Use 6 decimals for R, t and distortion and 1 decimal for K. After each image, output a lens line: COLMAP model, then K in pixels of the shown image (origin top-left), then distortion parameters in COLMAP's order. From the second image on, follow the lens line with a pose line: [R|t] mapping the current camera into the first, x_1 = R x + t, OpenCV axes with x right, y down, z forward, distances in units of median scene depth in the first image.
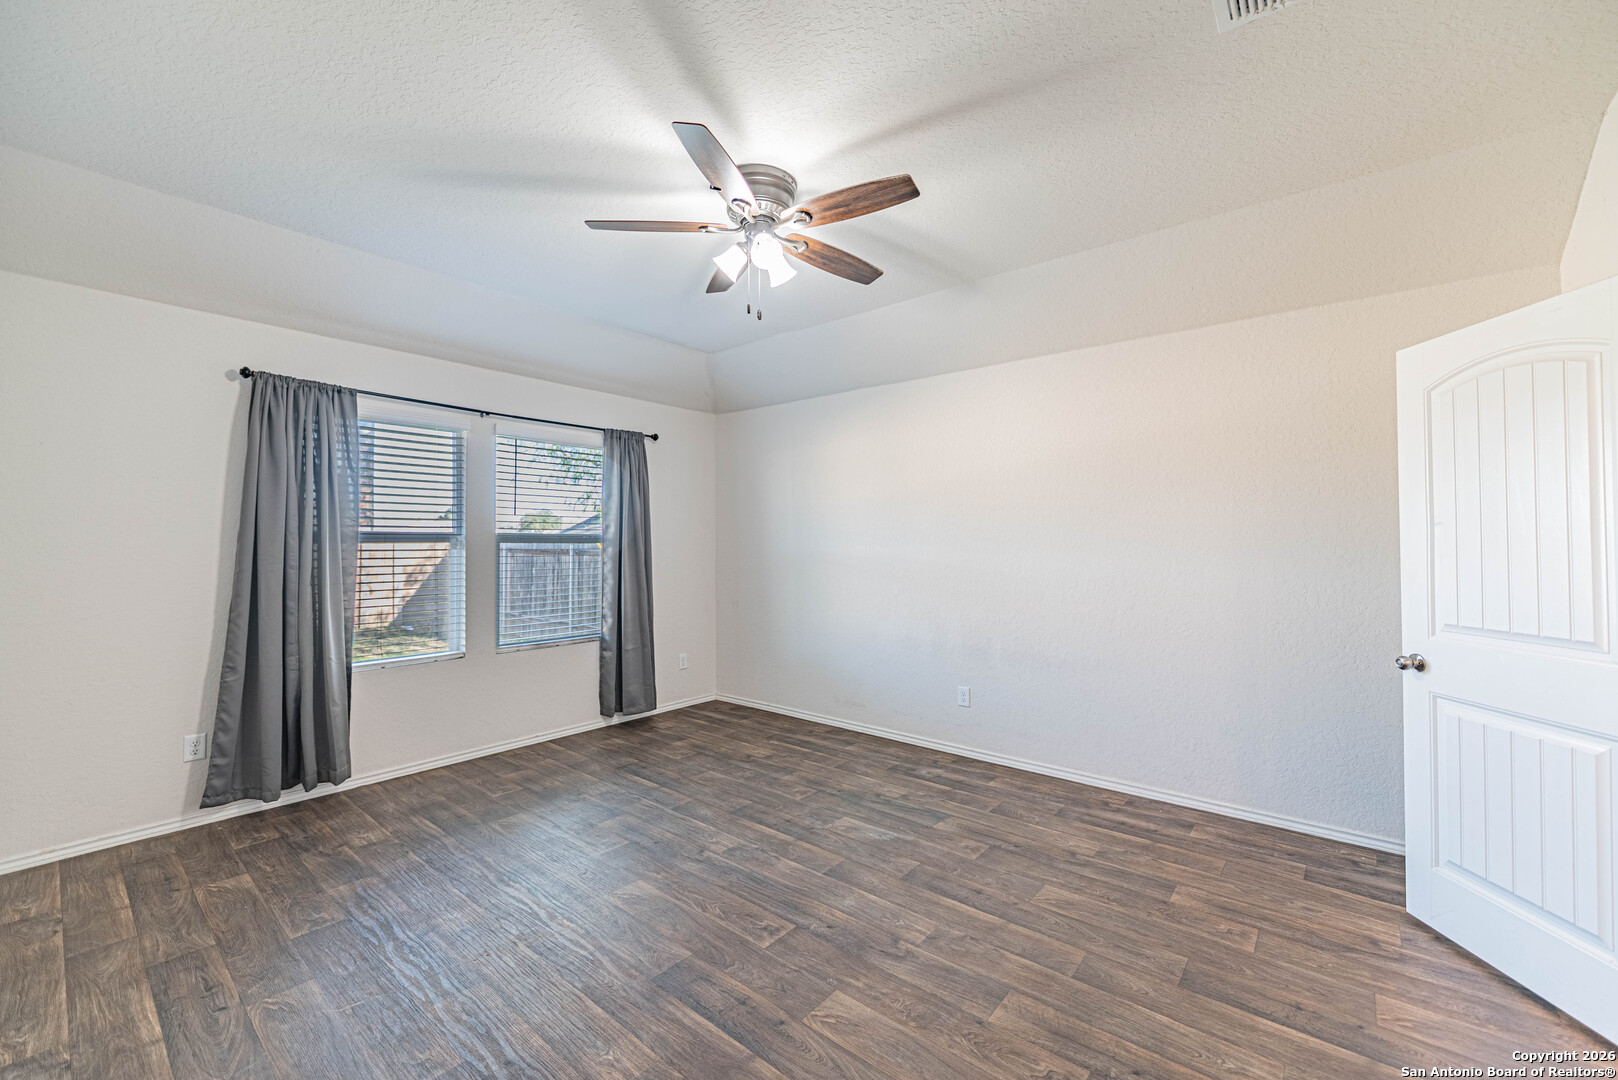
lens RADIAL K [[642.6, 0, 816.7], [0, 642.6, 540.5], [0, 0, 1]] dist [-0.004586, -0.001275]
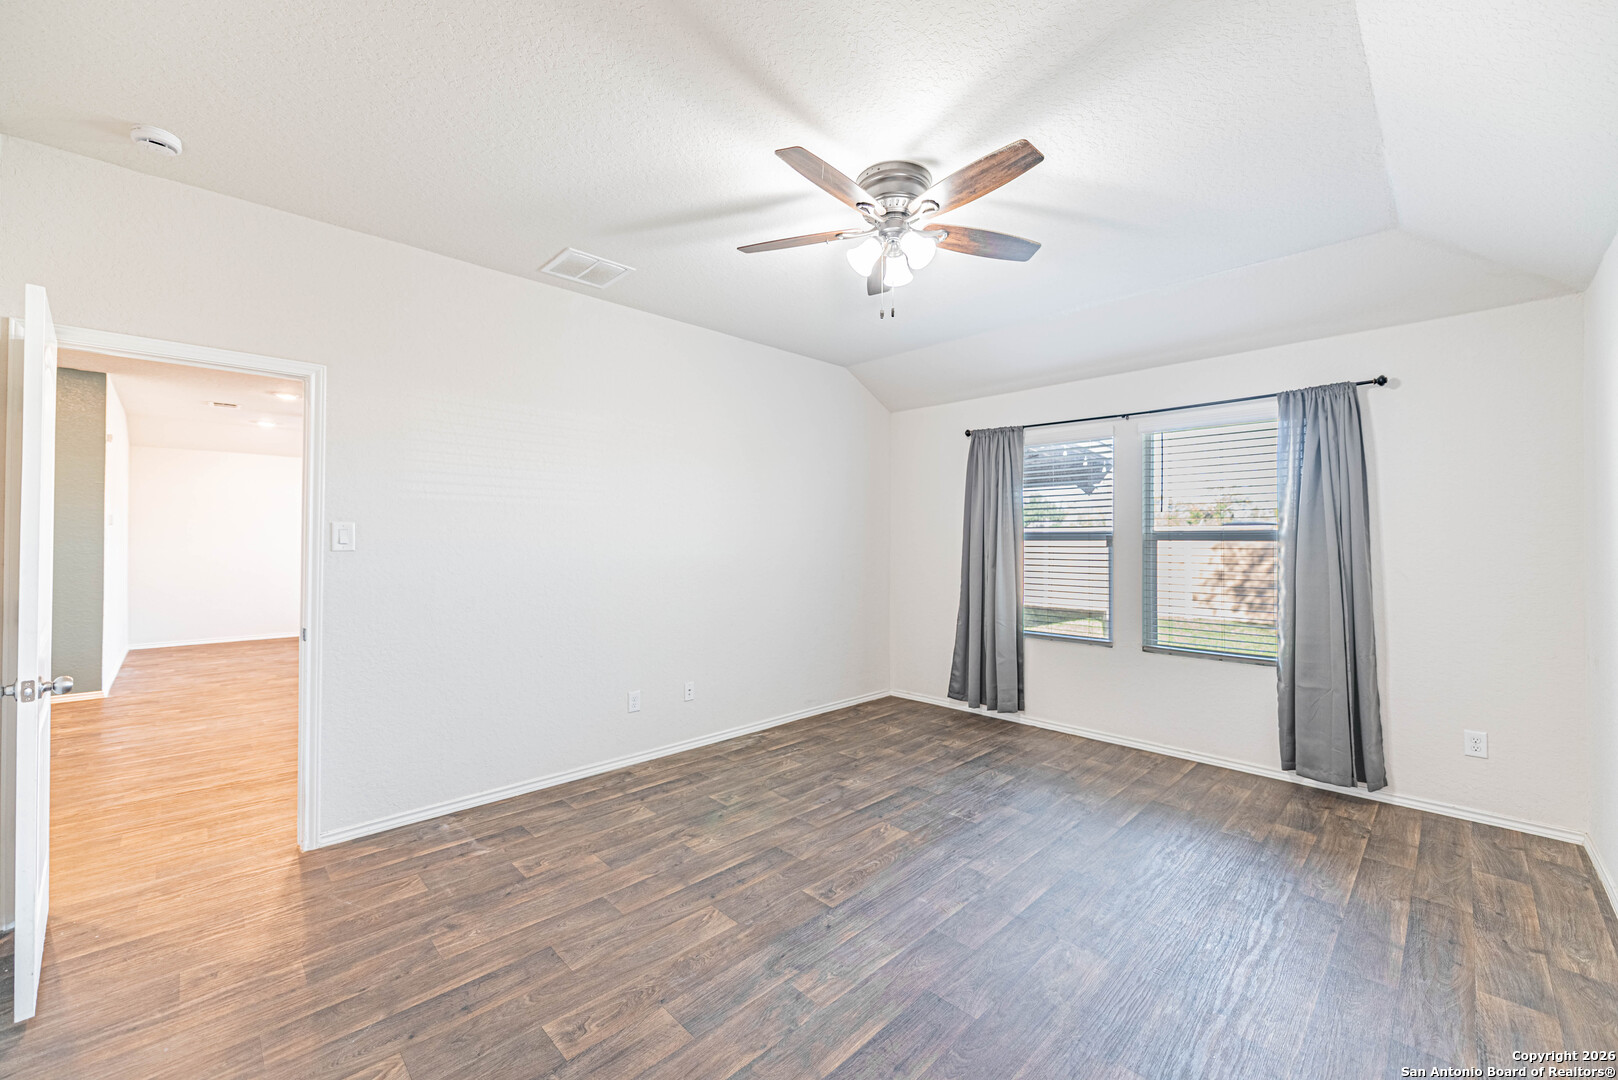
lens RADIAL K [[642.6, 0, 815.7], [0, 642.6, 535.8], [0, 0, 1]] dist [-0.004586, -0.001275]
pose [[-0.095650, -0.007441, -0.995387, 0.616205], [0.000733, 0.999971, -0.007546, 0.003682], [0.995415, -0.001451, -0.095642, 0.654118]]
